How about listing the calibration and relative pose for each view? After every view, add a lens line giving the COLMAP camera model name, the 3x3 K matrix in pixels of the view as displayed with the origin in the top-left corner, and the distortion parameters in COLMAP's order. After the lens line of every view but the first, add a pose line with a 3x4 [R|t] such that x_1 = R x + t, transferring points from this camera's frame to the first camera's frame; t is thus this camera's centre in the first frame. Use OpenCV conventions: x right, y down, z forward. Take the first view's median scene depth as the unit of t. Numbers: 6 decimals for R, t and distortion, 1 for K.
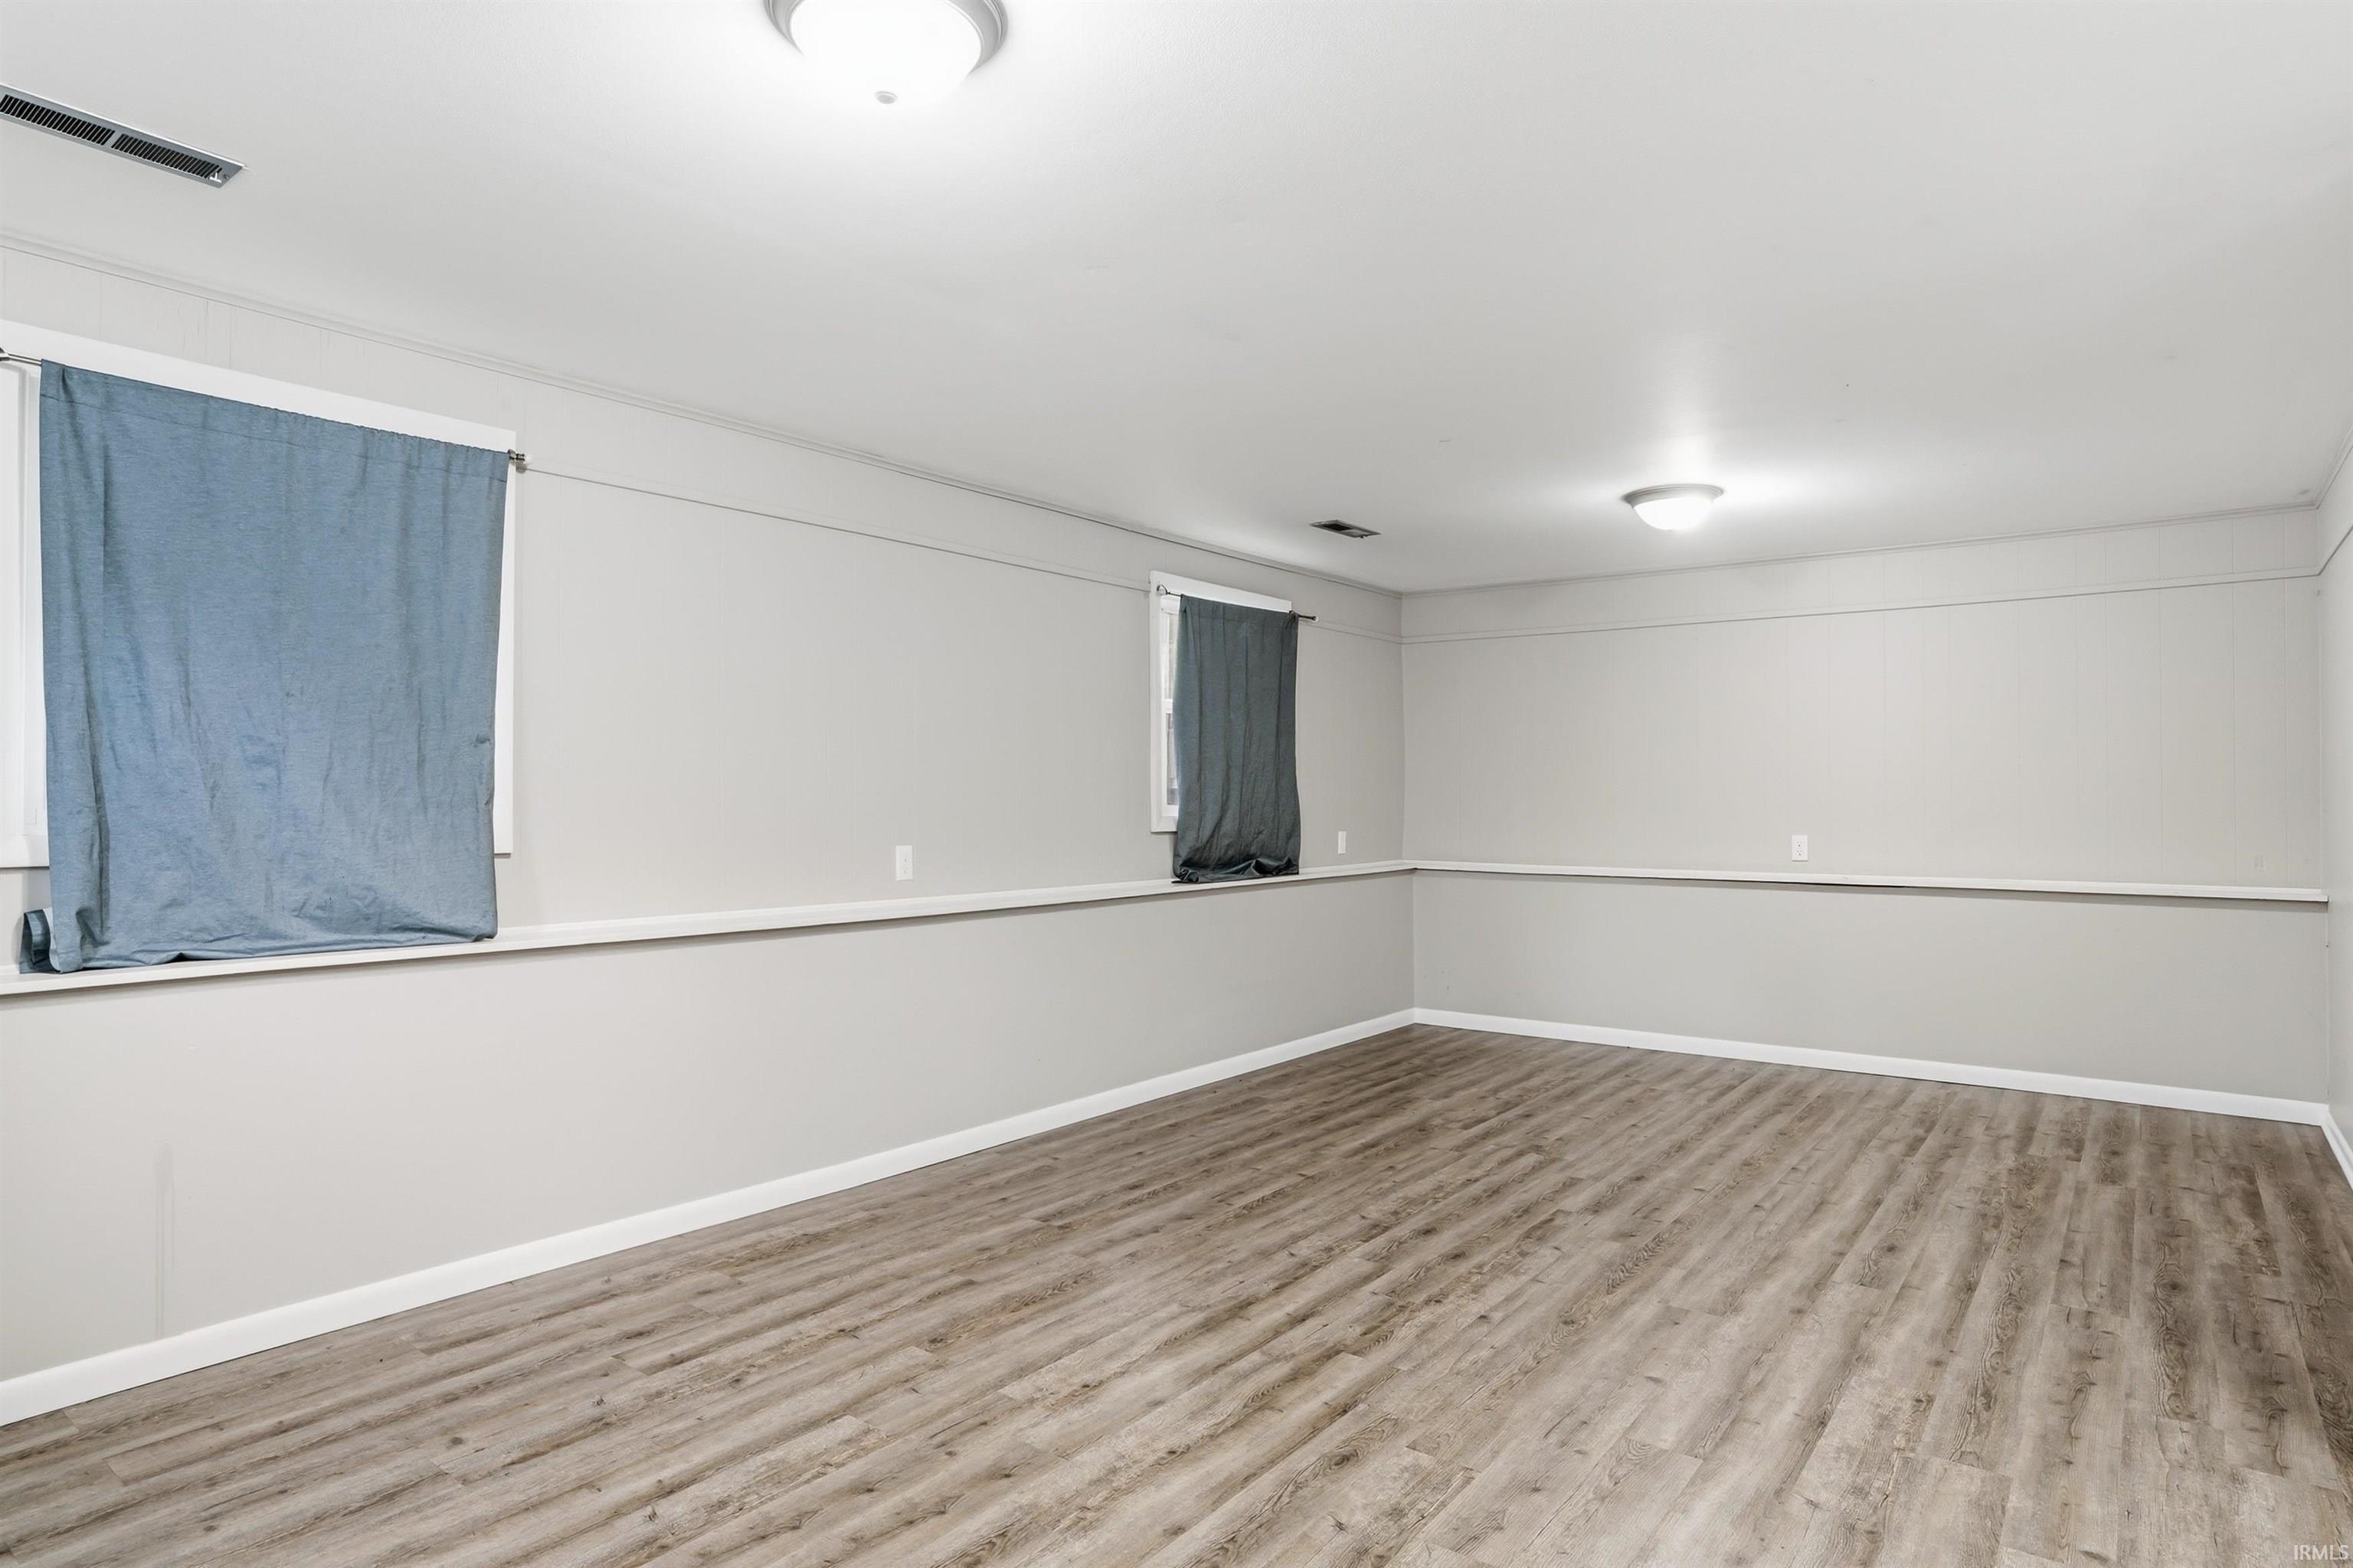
lens RADIAL K [[1278.0, 0, 1176.5], [0, 1278.0, 784.0], [0, 0, 1]] dist [-0.034593, 0.020134]
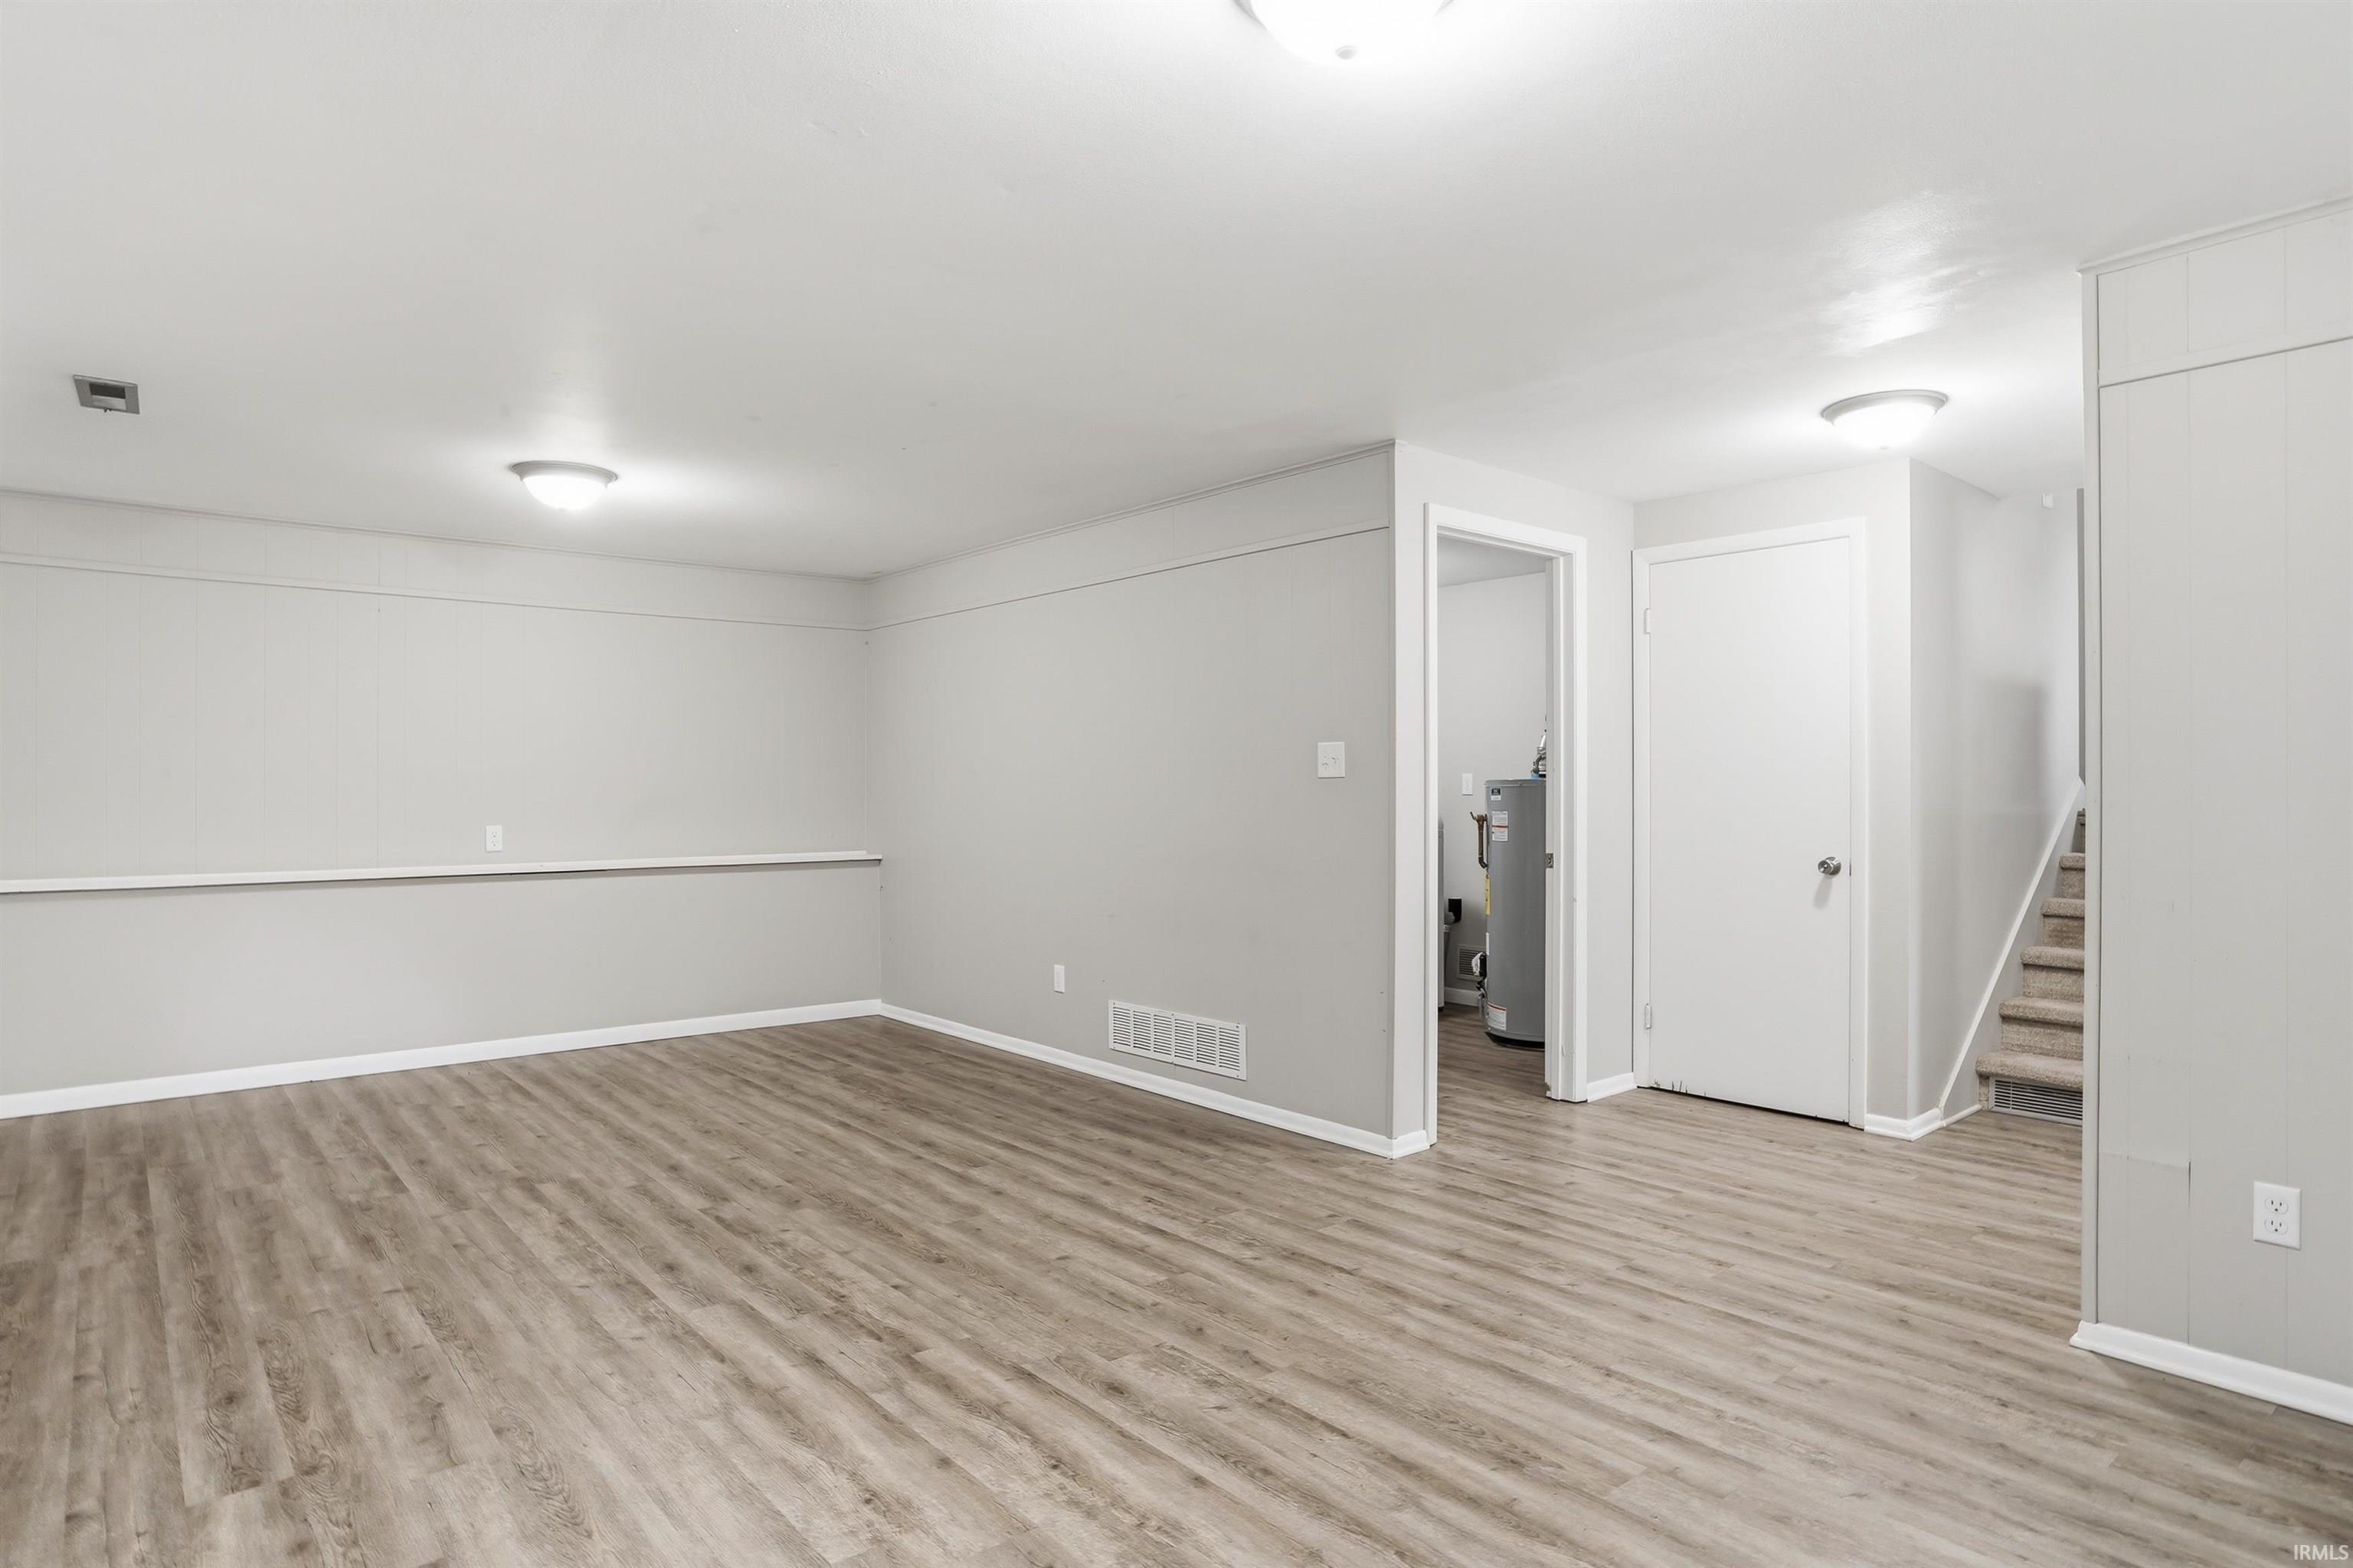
lens RADIAL K [[1278.0, 0, 1176.5], [0, 1278.0, 784.0], [0, 0, 1]] dist [-0.034593, 0.020134]
pose [[0.234830, 0.005861, 0.972019, -0.629434], [-0.012515, 0.999917, -0.003005, 0.009493], [-0.971956, -0.011459, 0.234884, 0.476510]]
